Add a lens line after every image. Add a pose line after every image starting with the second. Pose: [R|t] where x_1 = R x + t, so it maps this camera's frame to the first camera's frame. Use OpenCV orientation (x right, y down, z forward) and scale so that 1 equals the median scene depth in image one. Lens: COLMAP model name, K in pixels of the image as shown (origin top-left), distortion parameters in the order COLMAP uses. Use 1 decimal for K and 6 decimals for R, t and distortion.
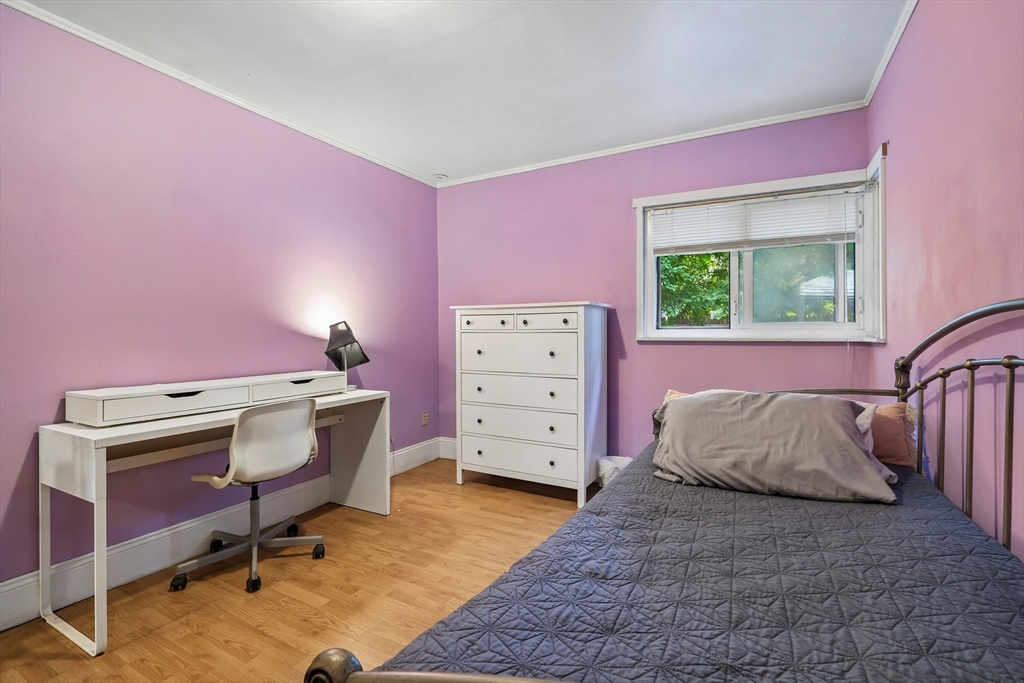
lens RADIAL K [[452.4, 0, 509.5], [0, 452.4, 333.6], [0, 0, 1]] dist [-0.001235, -0.000189]
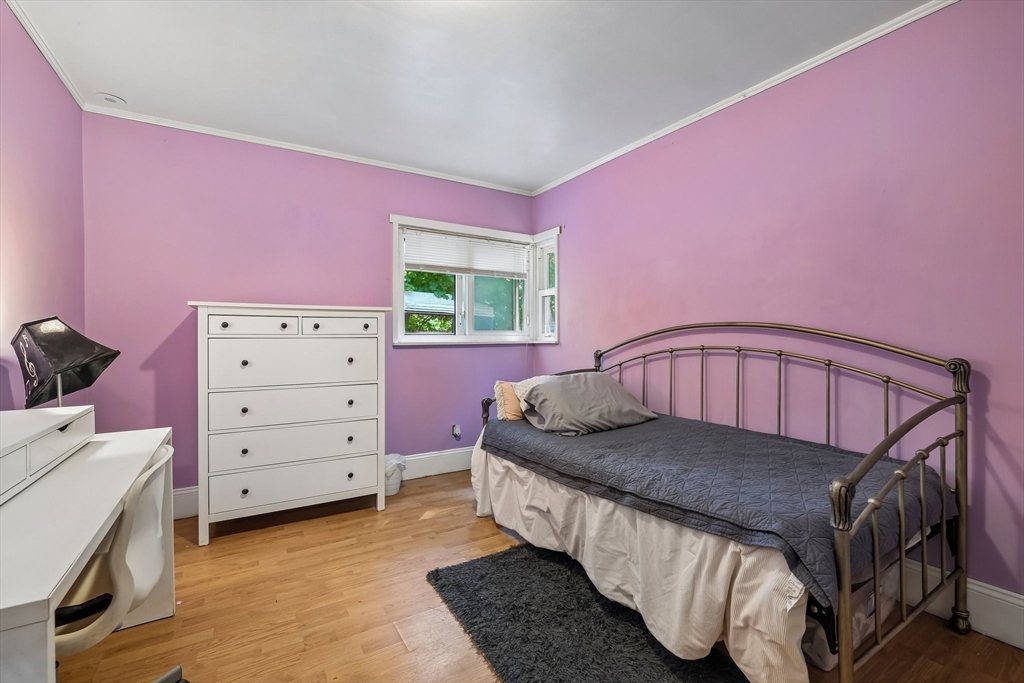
lens RADIAL K [[452.4, 0, 512.5], [0, 452.4, 342.2], [0, 0, 1]] dist [-0.001235, -0.000189]
pose [[0.499554, -0.008023, 0.866246, -0.567545], [0.006592, 0.999963, 0.005459, 0.003739], [-0.866258, 0.002983, 0.499588, 0.232604]]
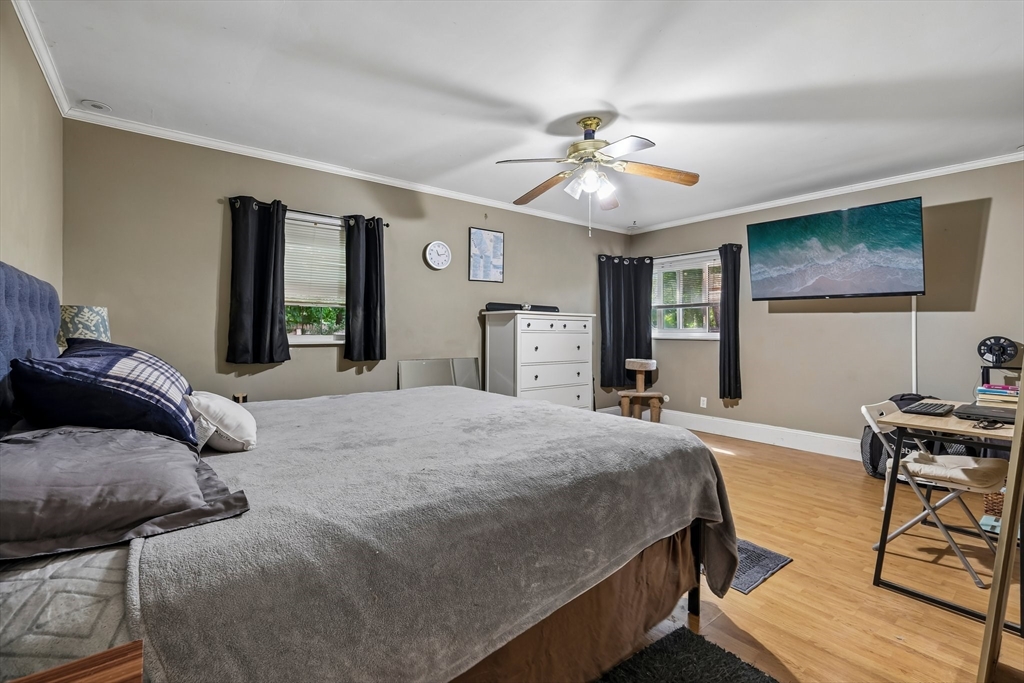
lens RADIAL K [[452.4, 0, 512.7], [0, 452.4, 323.6], [0, 0, 1]] dist [-0.001235, -0.000189]
pose [[0.367027, 0.021052, 0.929972, -1.421608], [-0.005565, 0.999776, -0.020436, -0.002242], [-0.930193, 0.002326, 0.367062, 0.657395]]
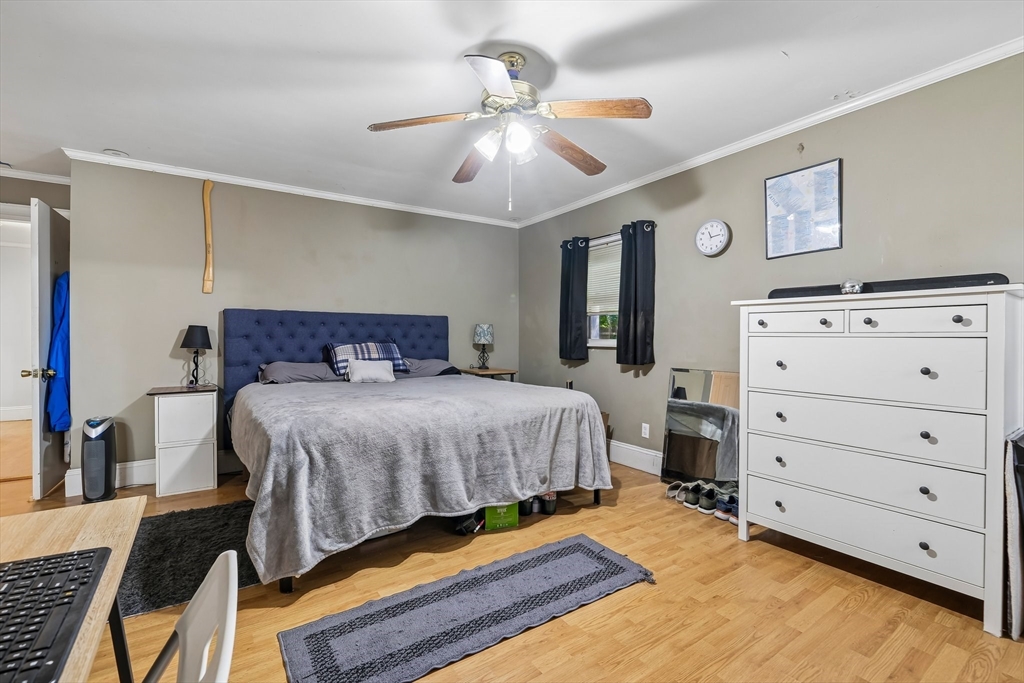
lens RADIAL K [[452.4, 0, 512.1], [0, 452.4, 338.0], [0, 0, 1]] dist [-0.001235, -0.000189]
pose [[0.902031, 0.005541, -0.431635, -0.155811], [-0.004077, 0.999982, 0.004316, -0.002118], [0.431652, -0.002133, 0.902038, 0.192013]]
